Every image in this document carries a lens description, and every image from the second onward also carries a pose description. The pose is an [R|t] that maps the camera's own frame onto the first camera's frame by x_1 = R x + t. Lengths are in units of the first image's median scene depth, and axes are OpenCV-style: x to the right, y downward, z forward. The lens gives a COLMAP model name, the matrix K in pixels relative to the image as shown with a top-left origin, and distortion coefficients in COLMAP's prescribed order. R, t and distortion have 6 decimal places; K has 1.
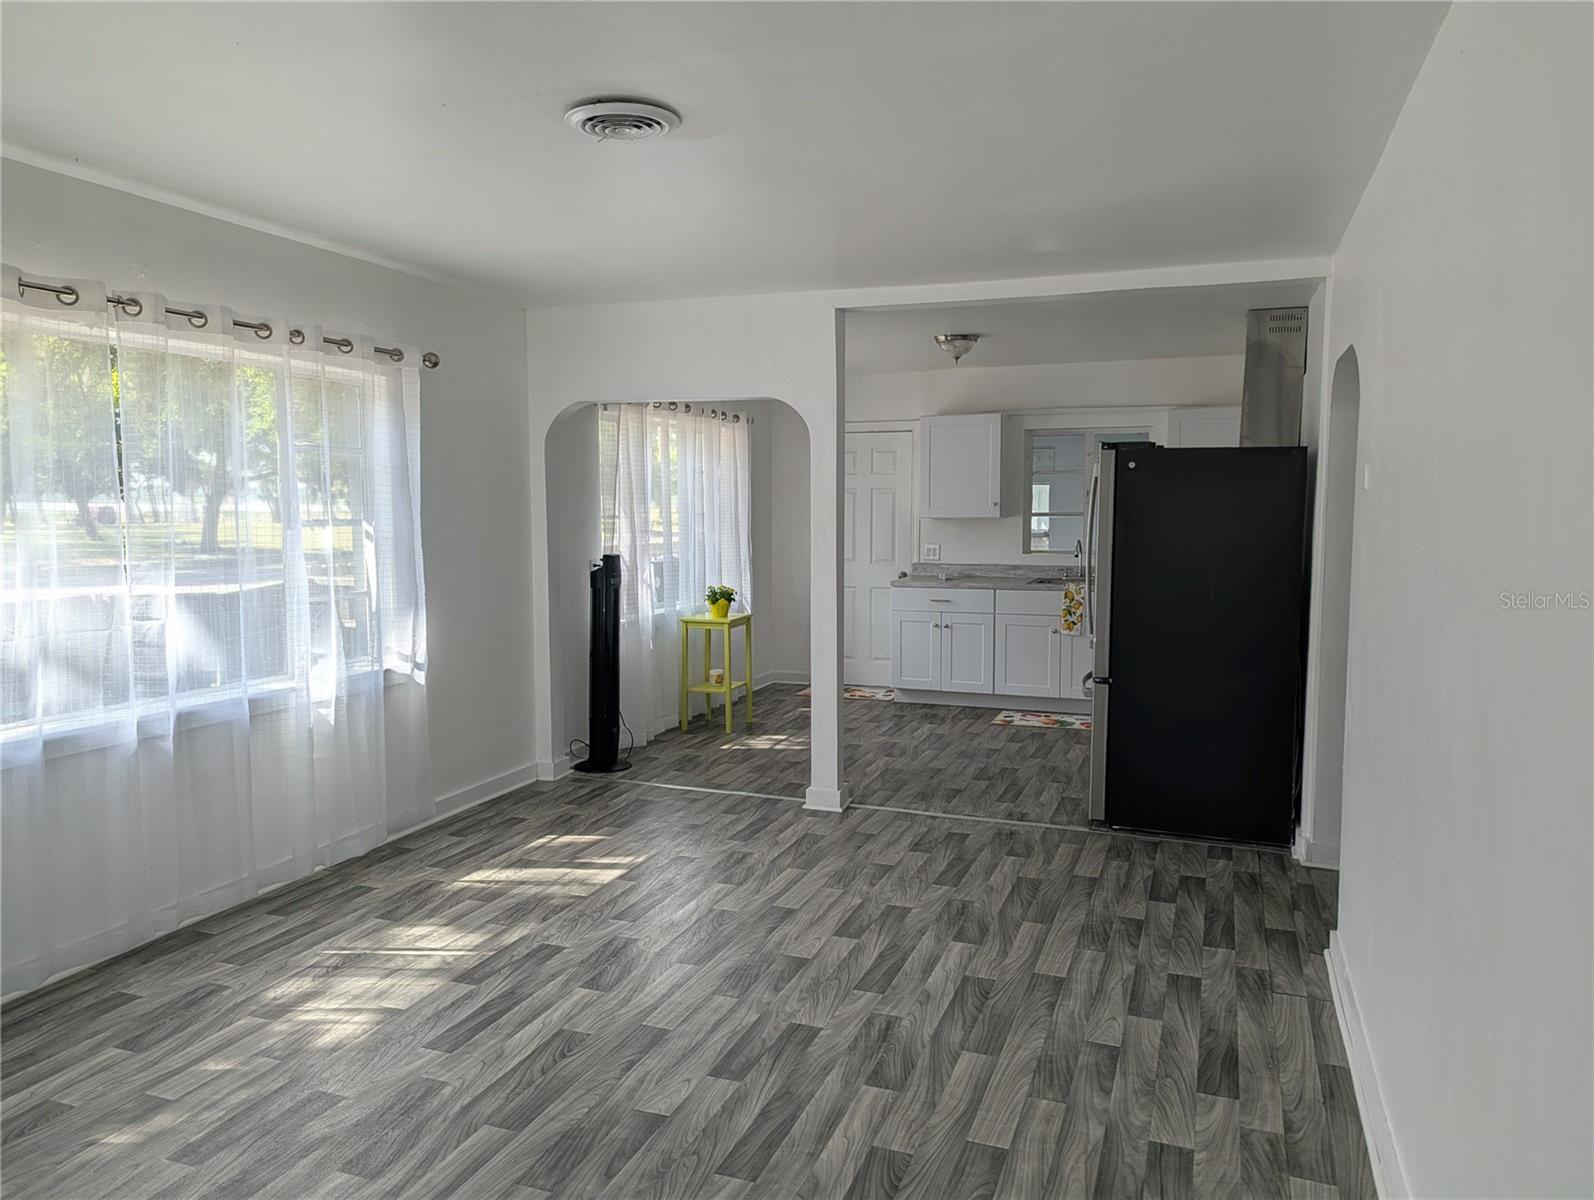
lens RADIAL K [[1113.4, 0, 797.0], [0, 1113.4, 600.0], [0, 0, 1]] dist [0.017124, -0.003094]
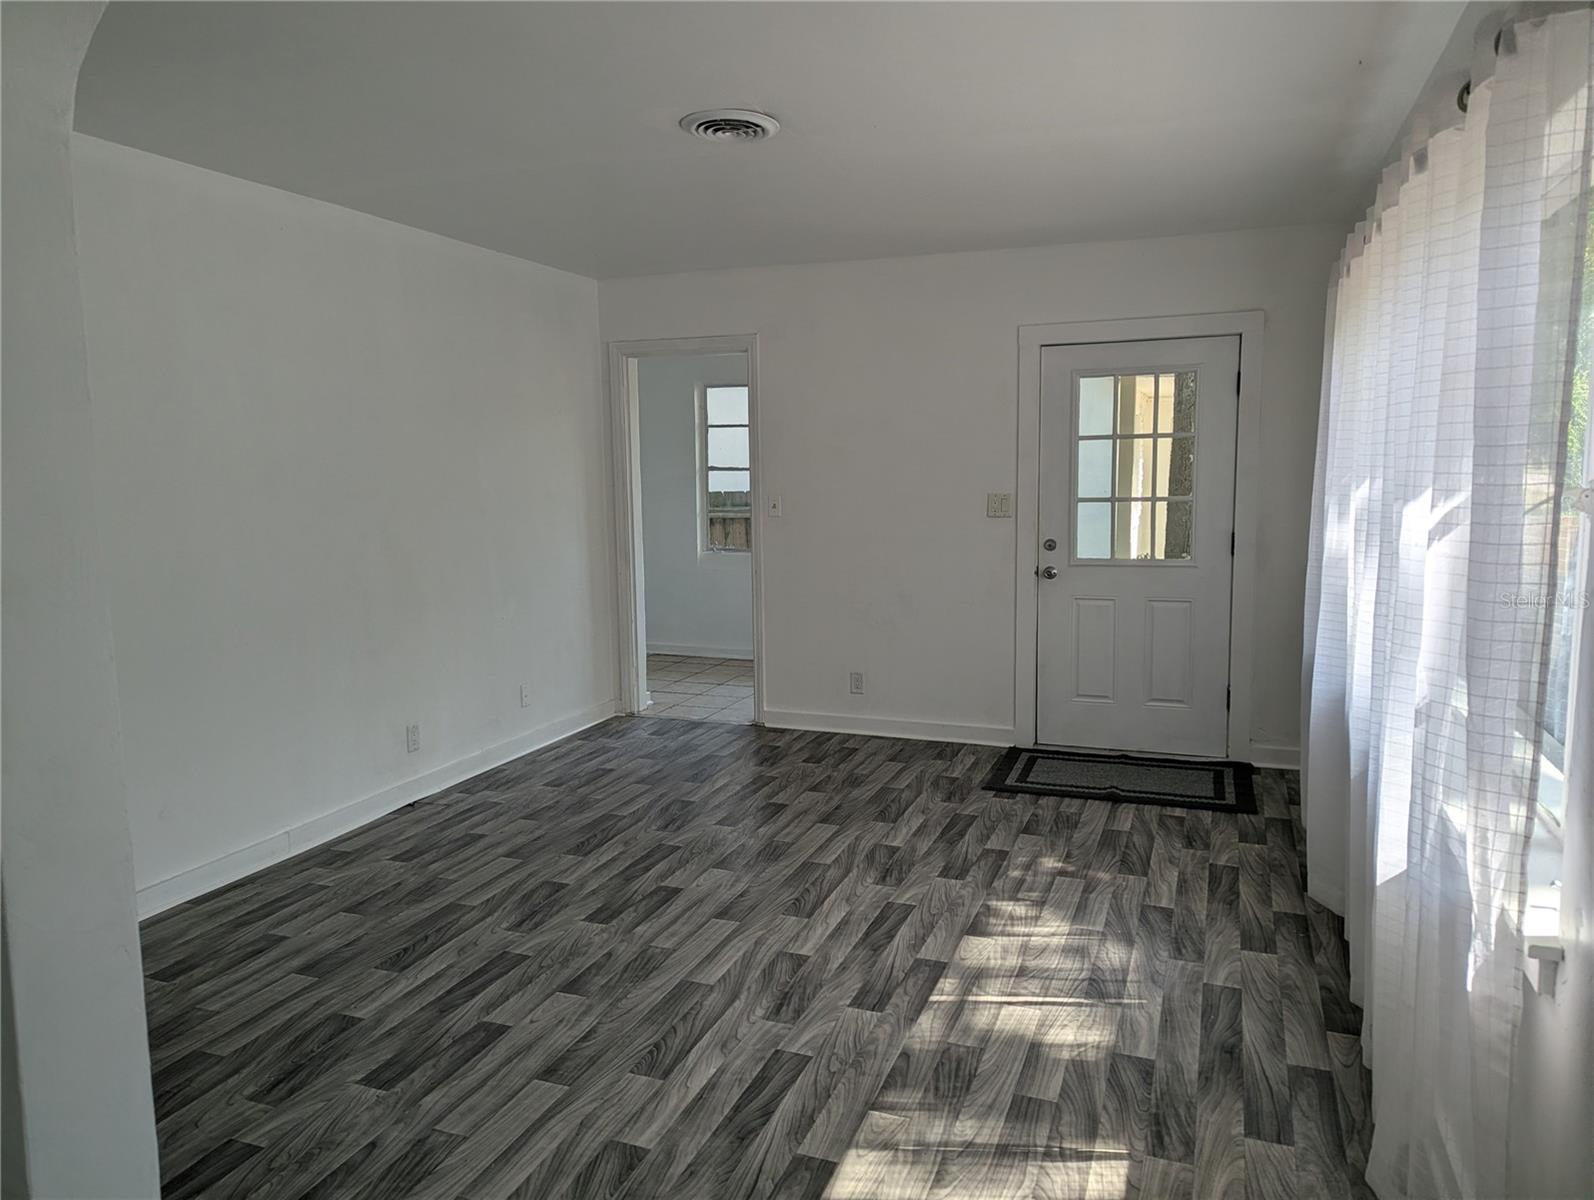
lens RADIAL K [[1113.4, 0, 797.0], [0, 1113.4, 600.0], [0, 0, 1]] dist [0.017124, -0.003094]
pose [[-0.999976, 0.004749, 0.005081, -0.180908], [0.005717, 0.977292, 0.211819, -0.157149], [-0.003959, 0.211843, -0.977296, 1.799672]]
